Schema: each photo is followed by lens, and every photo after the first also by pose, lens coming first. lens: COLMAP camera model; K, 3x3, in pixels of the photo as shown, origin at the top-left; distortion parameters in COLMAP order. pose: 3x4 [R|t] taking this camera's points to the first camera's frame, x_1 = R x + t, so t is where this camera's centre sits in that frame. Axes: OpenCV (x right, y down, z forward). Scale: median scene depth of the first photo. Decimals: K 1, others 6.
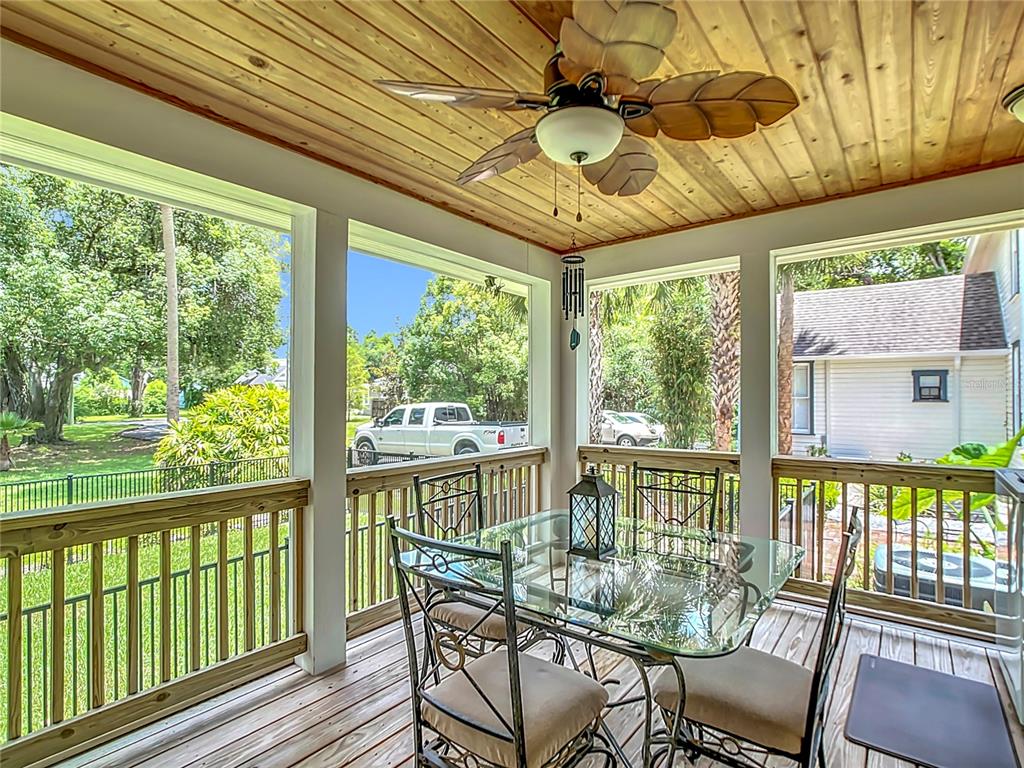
lens RADIAL K [[525.0, 0, 512.0], [0, 525.0, 389.4], [0, 0, 1]] dist [-0.025501, 0.004289]
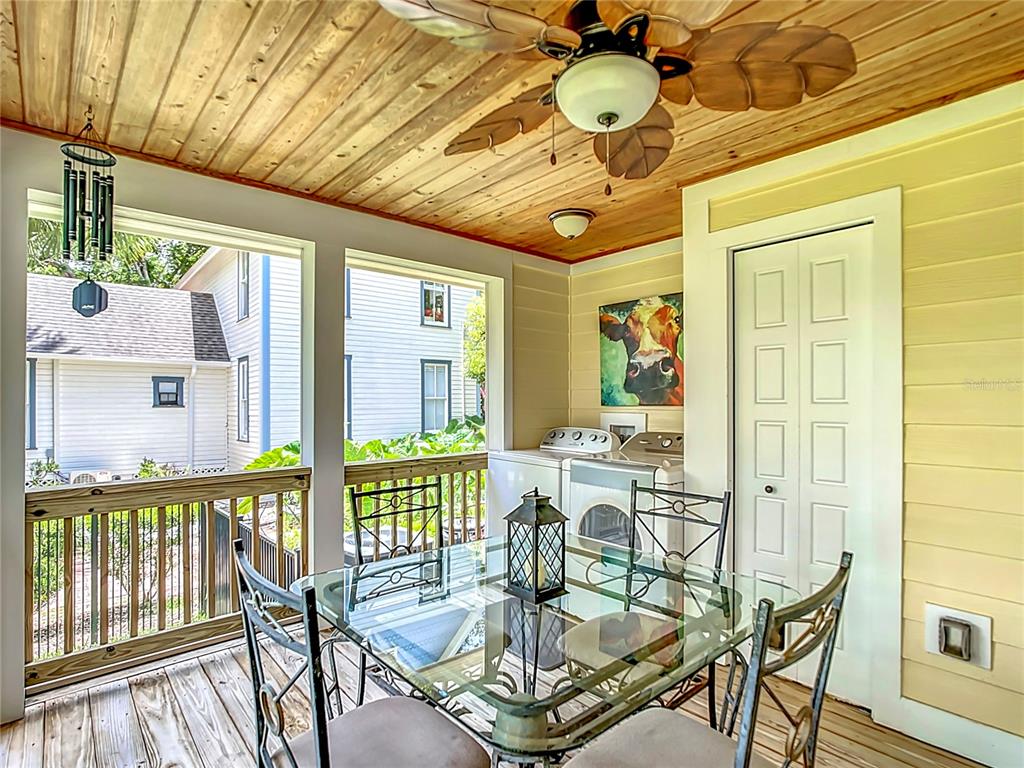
lens RADIAL K [[525.0, 0, 512.4], [0, 525.0, 393.0], [0, 0, 1]] dist [-0.025501, 0.004289]
pose [[0.184384, 0.015773, 0.982728, -0.095362], [-0.011574, 0.999837, -0.013876, 0.002056], [-0.982786, -0.008816, 0.184536, 0.129972]]
